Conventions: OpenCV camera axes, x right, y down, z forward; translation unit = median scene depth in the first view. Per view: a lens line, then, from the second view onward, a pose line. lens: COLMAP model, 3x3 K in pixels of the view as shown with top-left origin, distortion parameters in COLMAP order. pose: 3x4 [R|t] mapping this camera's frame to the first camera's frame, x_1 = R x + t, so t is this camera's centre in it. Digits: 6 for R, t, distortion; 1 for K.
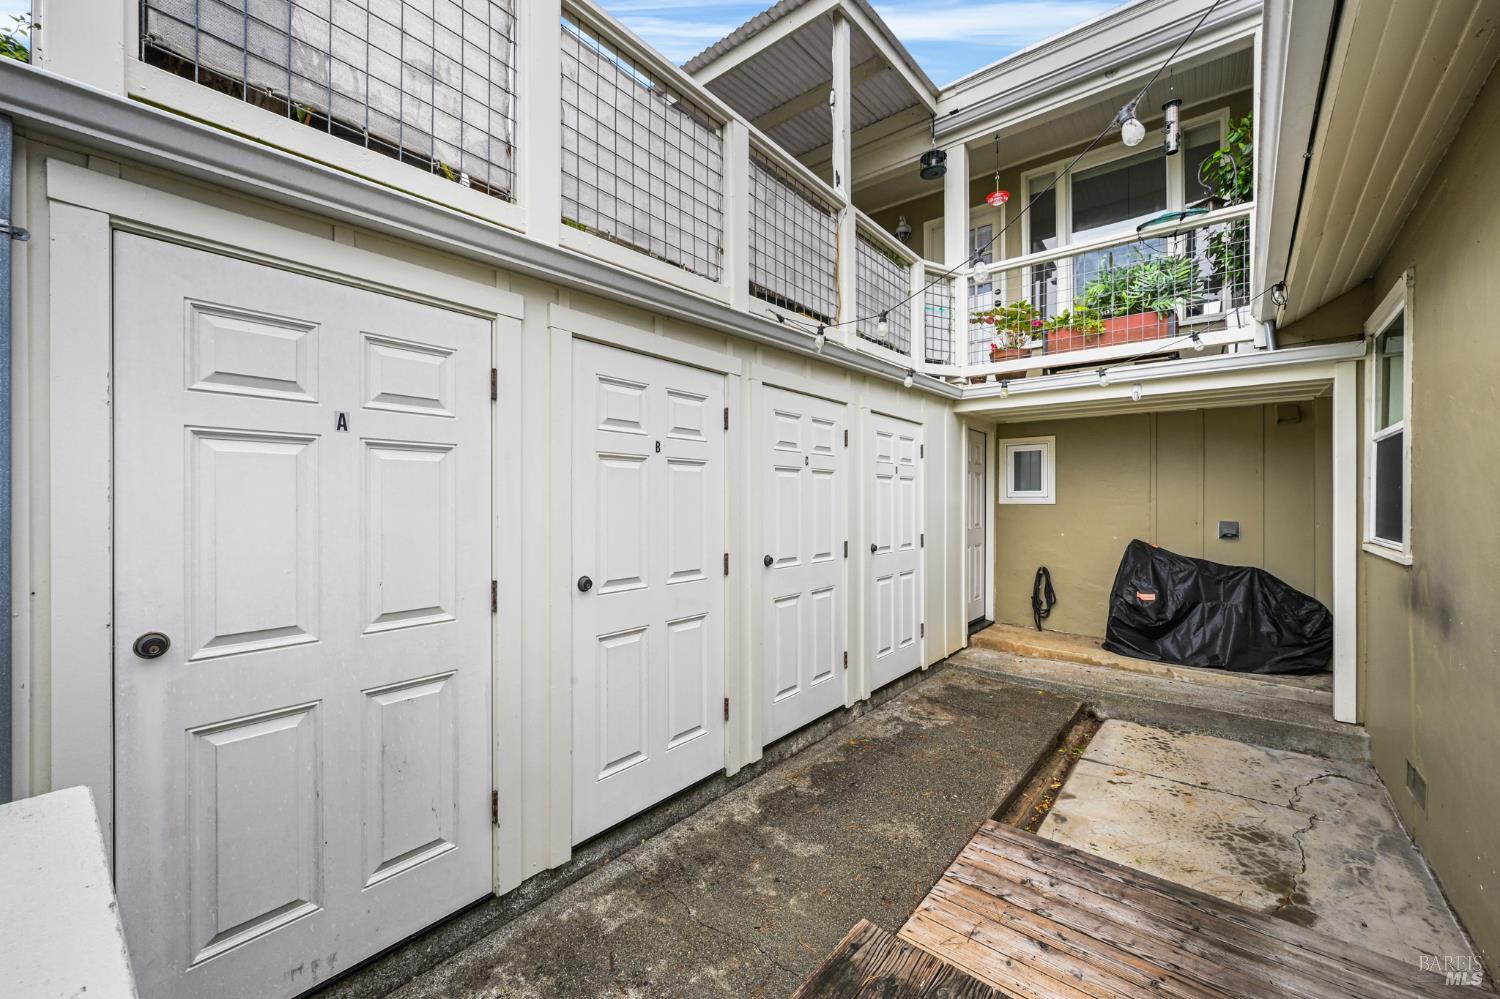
lens RADIAL K [[590.9, 0, 756.1], [0, 590.9, 501.1], [0, 0, 1]] dist [-0.002117, 0.000344]
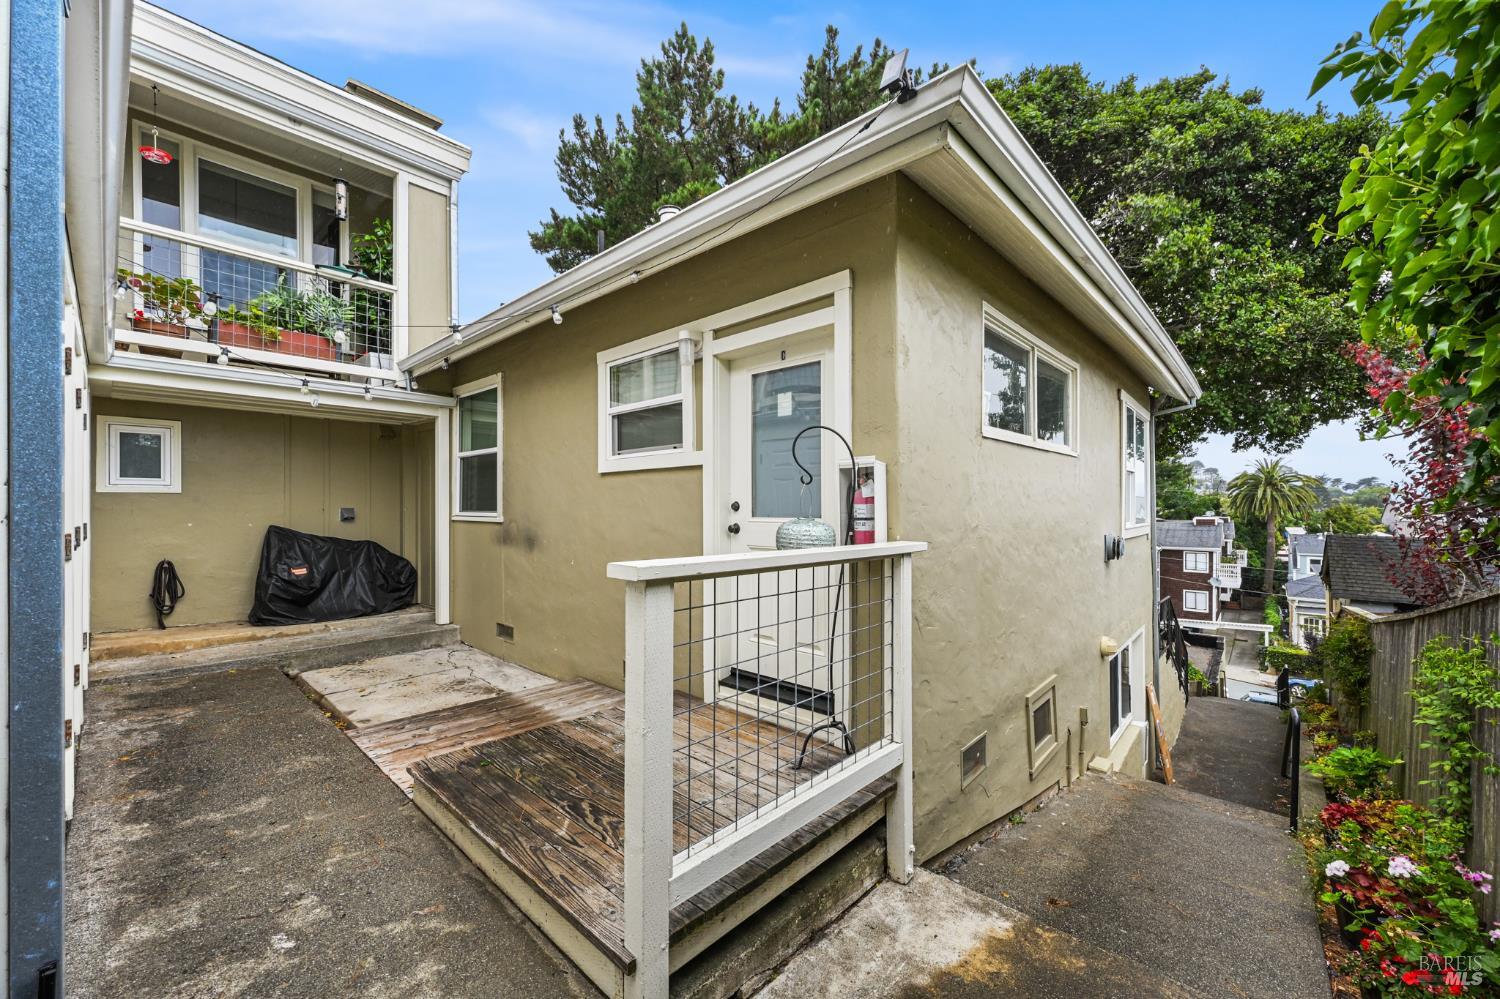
lens RADIAL K [[590.9, 0, 744.9], [0, 590.9, 505.5], [0, 0, 1]] dist [-0.002117, 0.000344]
pose [[0.064182, 0.000624, 0.997938, -0.577695], [0.000246, 1.000000, -0.000641, 0.038479], [-0.997938, 0.000287, 0.064182, 0.042728]]
